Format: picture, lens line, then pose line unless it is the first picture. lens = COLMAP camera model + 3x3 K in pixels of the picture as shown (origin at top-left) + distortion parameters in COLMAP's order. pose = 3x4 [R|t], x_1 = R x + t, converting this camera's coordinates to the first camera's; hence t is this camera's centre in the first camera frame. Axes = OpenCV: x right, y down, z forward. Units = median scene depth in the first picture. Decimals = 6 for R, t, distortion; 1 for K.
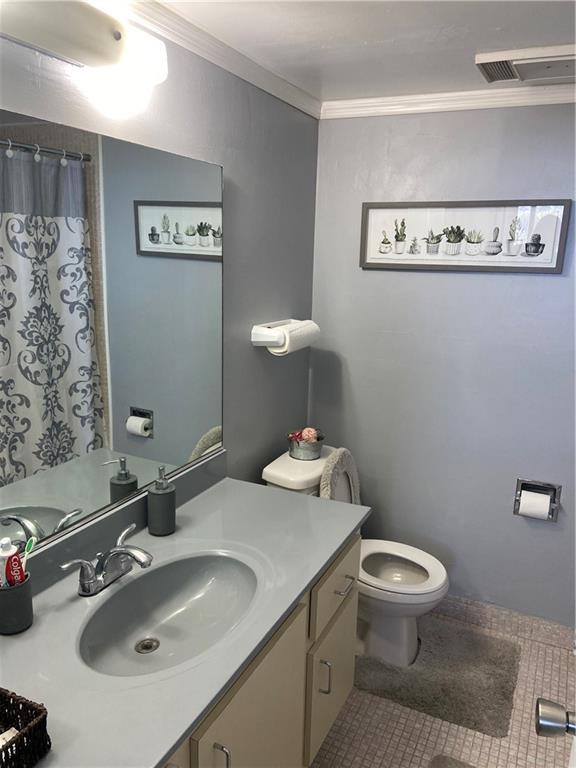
lens RADIAL K [[569.8, 0, 295.9], [0, 569.8, 386.0], [0, 0, 1]] dist [0.148673, -0.167349]
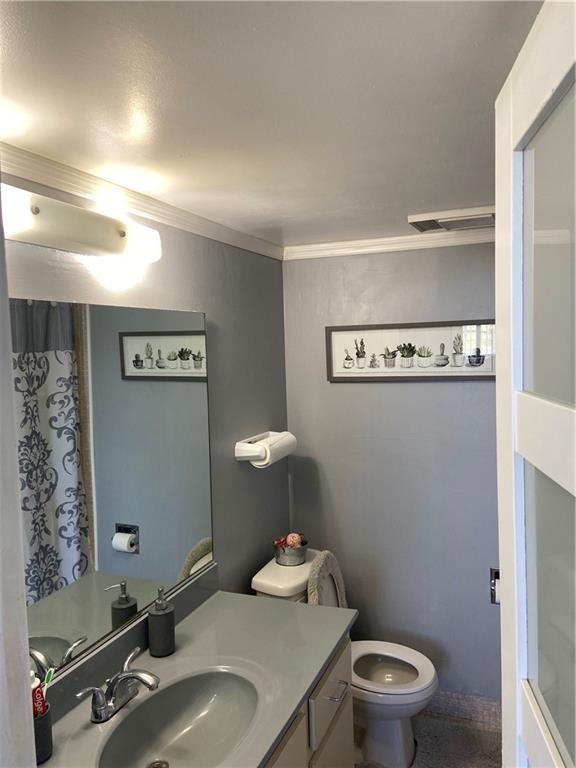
lens RADIAL K [[569.8, 0, 295.9], [0, 569.8, 386.0], [0, 0, 1]] dist [0.148673, -0.167349]
pose [[0.996513, -0.063950, 0.053595, -0.011376], [0.071564, 0.985333, -0.154912, -0.031135], [-0.042902, 0.158207, 0.986473, -0.098687]]
